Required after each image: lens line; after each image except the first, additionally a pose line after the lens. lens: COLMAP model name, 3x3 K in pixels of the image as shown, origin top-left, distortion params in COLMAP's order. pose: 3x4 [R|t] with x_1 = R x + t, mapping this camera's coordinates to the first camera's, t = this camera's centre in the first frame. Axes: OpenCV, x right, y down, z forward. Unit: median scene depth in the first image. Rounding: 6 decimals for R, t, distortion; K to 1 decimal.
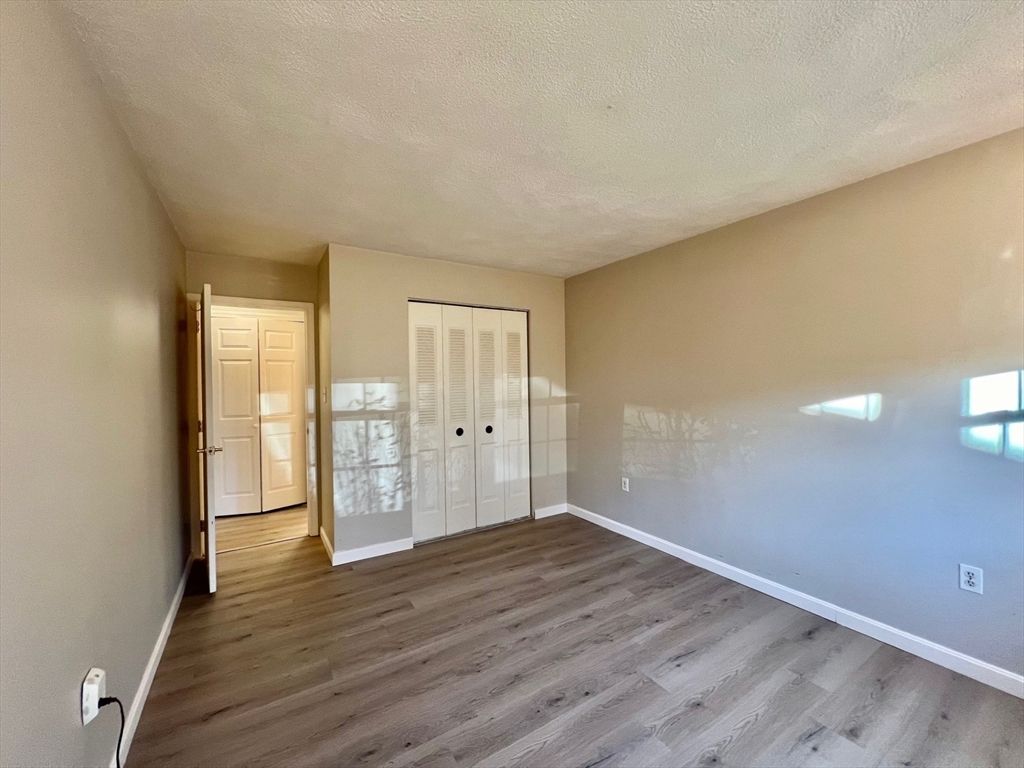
lens RADIAL K [[419.9, 0, 523.0], [0, 419.9, 384.2], [0, 0, 1]] dist [-0.000883, -0.000099]
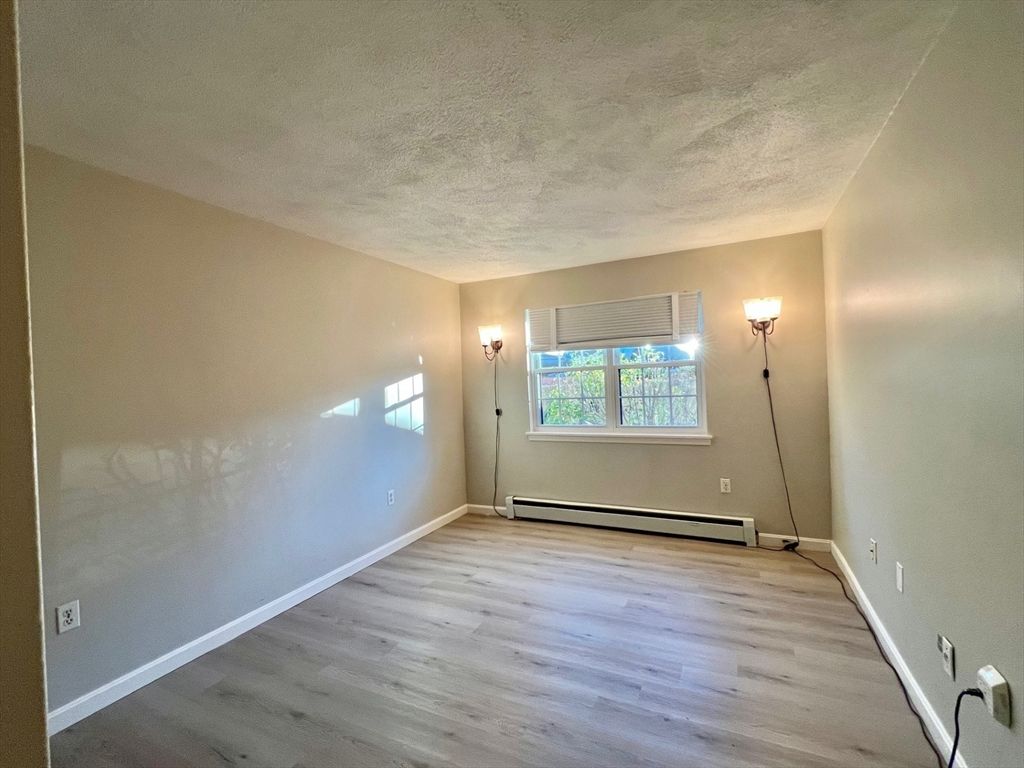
lens RADIAL K [[419.9, 0, 523.0], [0, 419.9, 384.2], [0, 0, 1]] dist [-0.000883, -0.000099]
pose [[-0.507034, 0.016697, 0.861764, -0.575037], [0.047523, 0.998833, 0.008608, -0.009542], [-0.860615, 0.045318, -0.507236, 1.021074]]
